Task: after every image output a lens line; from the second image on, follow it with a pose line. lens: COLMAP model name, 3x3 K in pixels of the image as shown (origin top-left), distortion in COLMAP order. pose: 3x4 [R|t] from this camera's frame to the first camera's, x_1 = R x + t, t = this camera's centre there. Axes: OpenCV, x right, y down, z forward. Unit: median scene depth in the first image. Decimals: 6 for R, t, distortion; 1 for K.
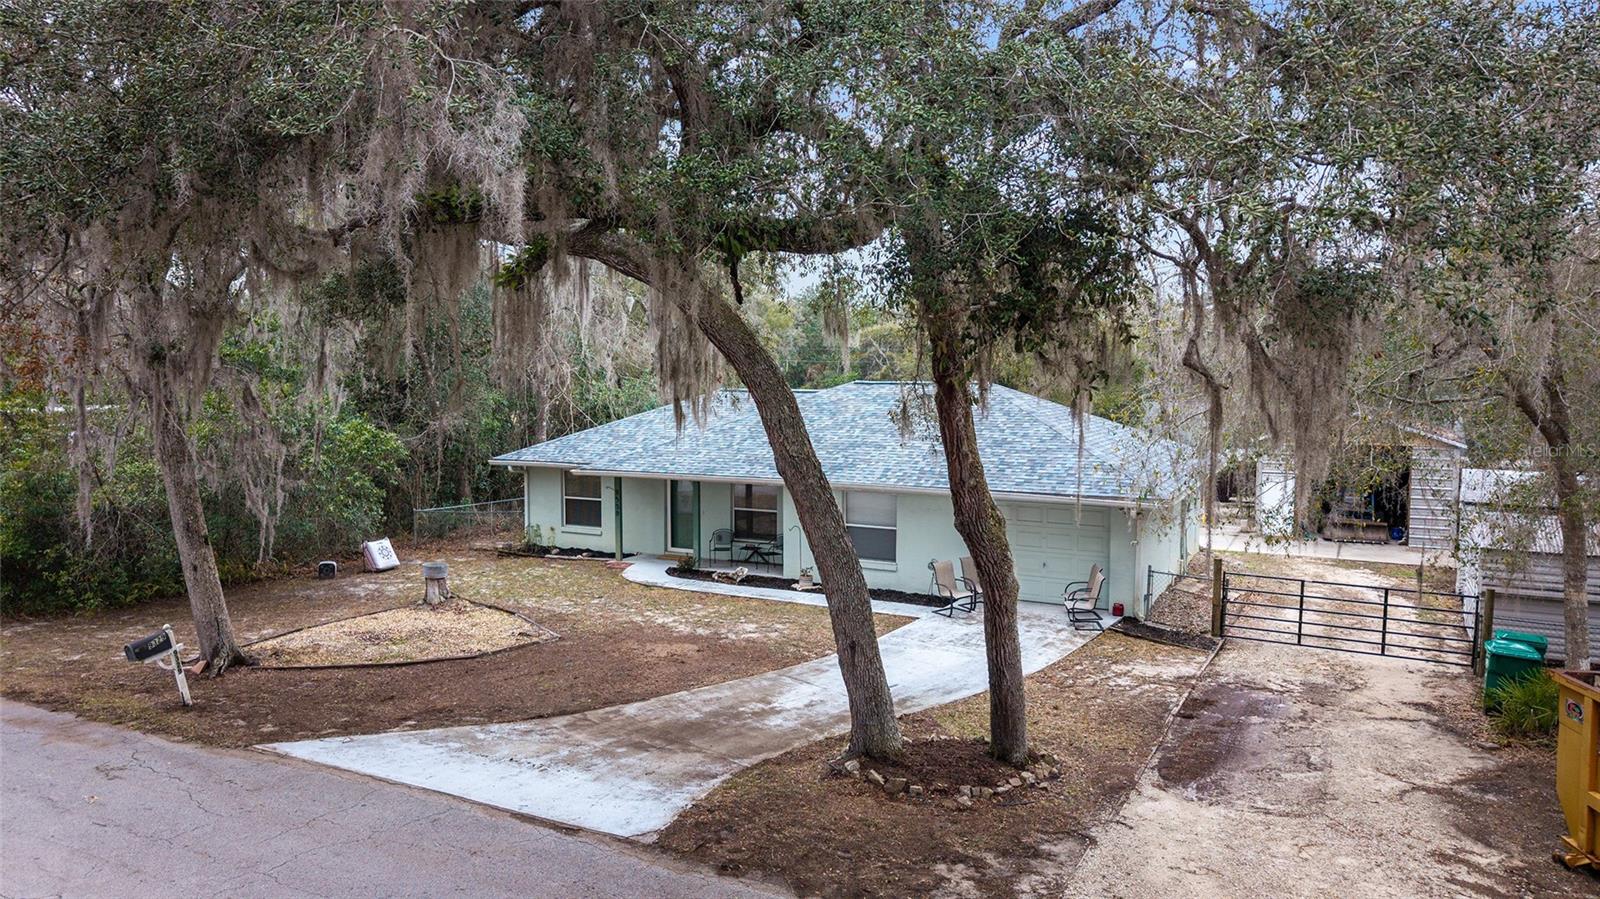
lens RADIAL K [[1088.8, 0, 815.3], [0, 1088.8, 452.2], [0, 0, 1]] dist [0.023836, -0.022841]
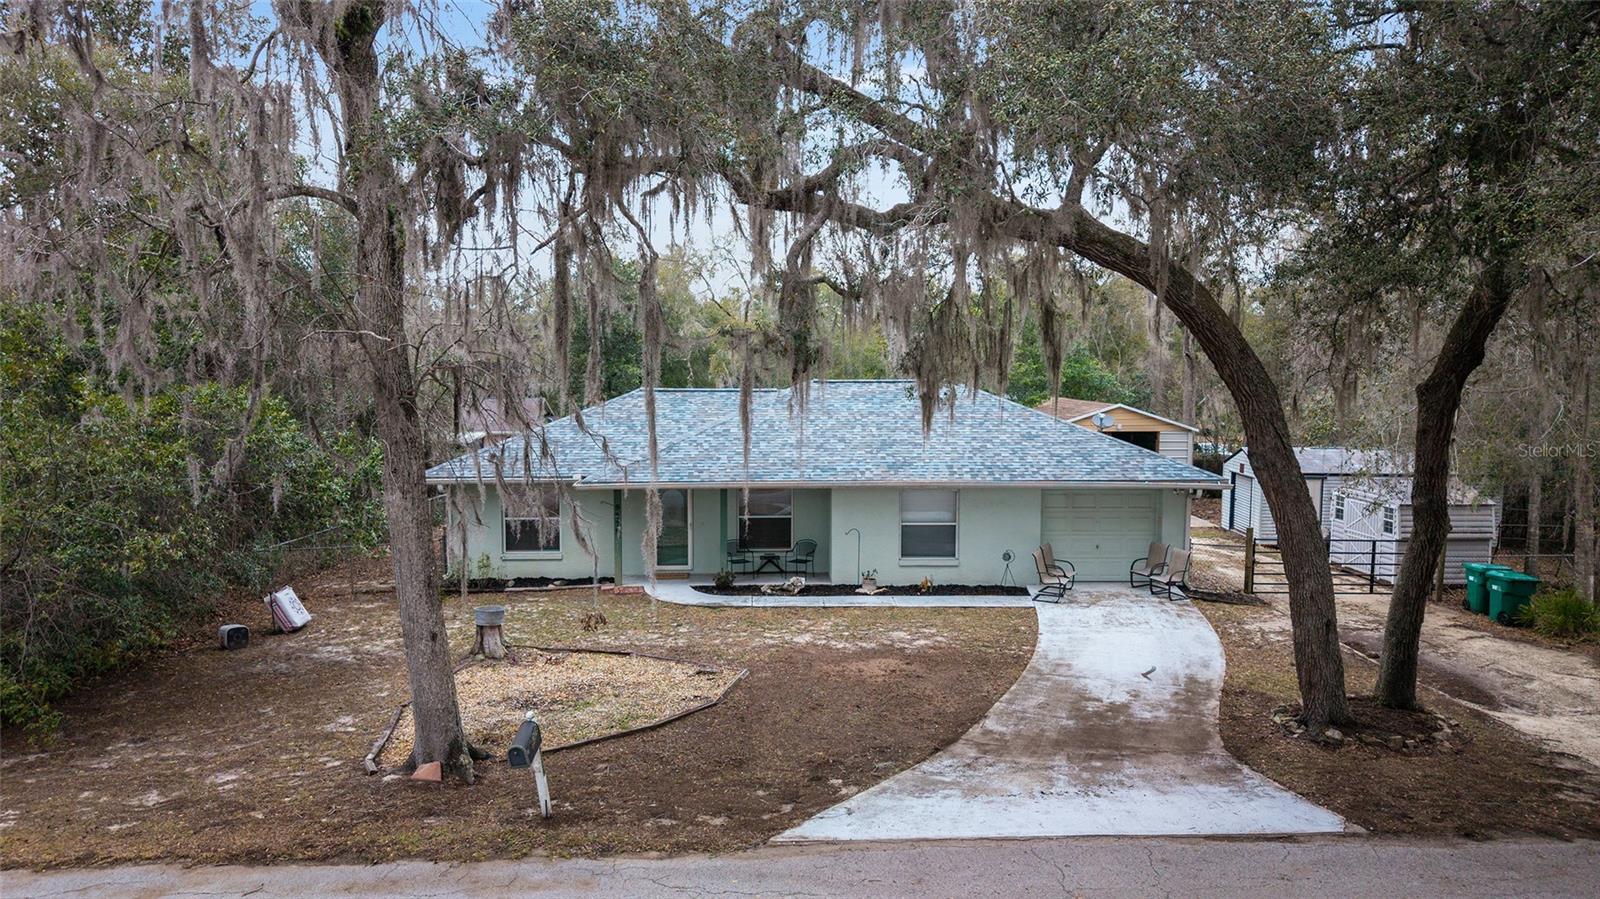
lens RADIAL K [[1088.8, 0, 815.3], [0, 1088.8, 452.2], [0, 0, 1]] dist [0.023836, -0.022841]
pose [[0.864610, -0.036477, 0.501118, -0.780187], [0.036056, 0.999294, 0.010531, -0.016997], [-0.501148, 0.008963, 0.865315, 0.266861]]
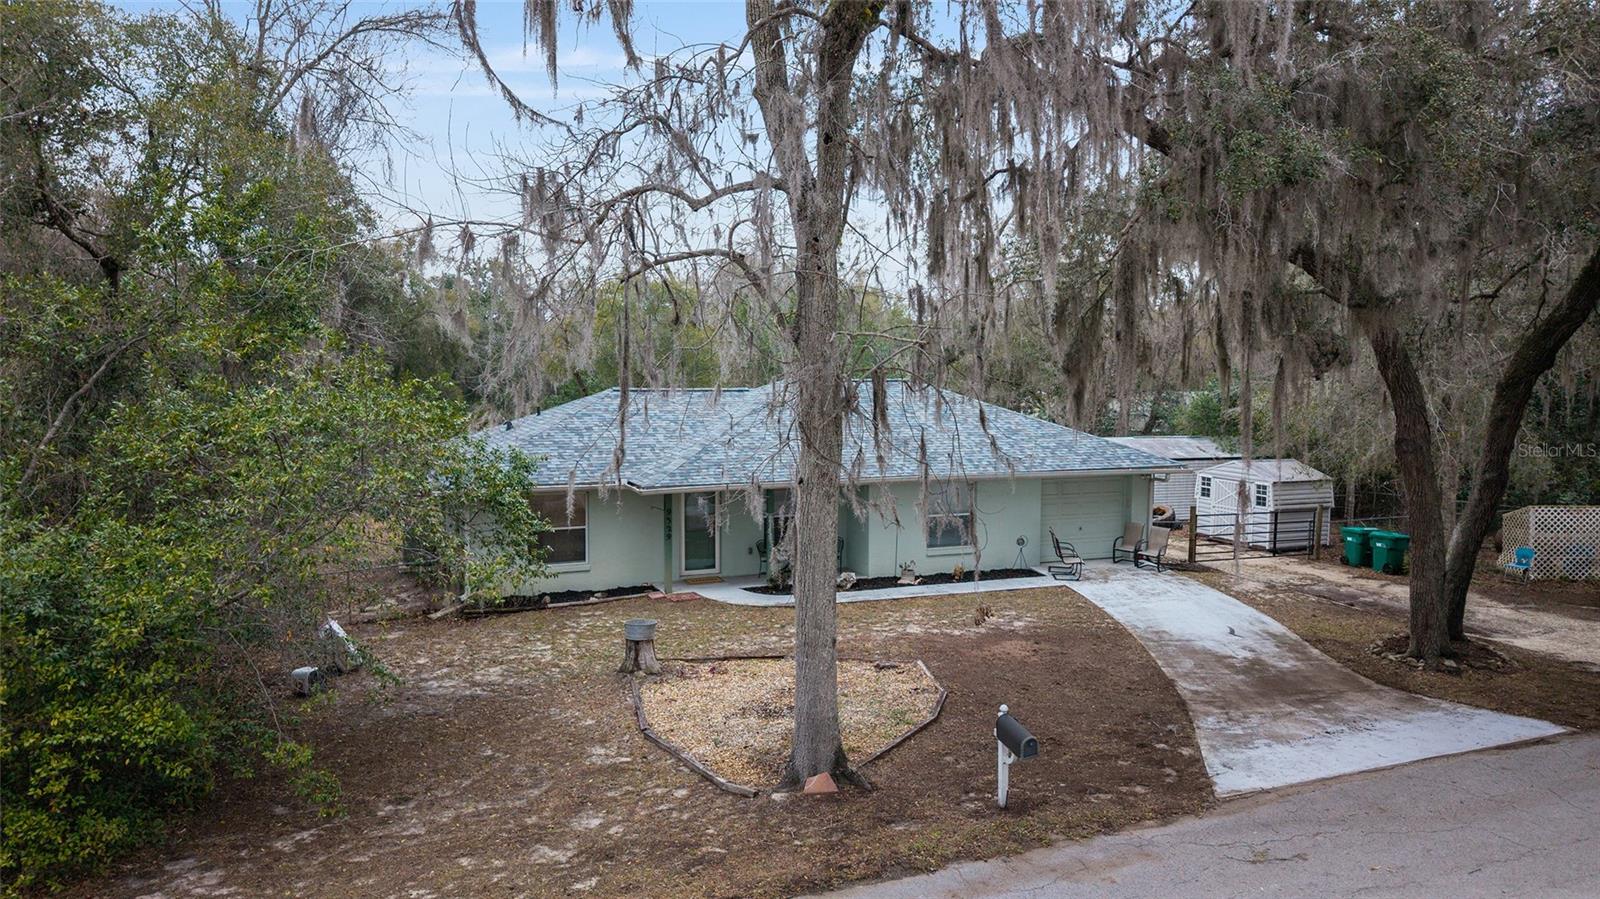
lens RADIAL K [[1088.8, 0, 815.3], [0, 1088.8, 452.2], [0, 0, 1]] dist [0.023836, -0.022841]
pose [[0.632923, -0.055071, 0.772253, -1.223165], [0.055147, 0.998140, 0.025982, -0.038871], [-0.772248, 0.026142, 0.634783, 0.618538]]
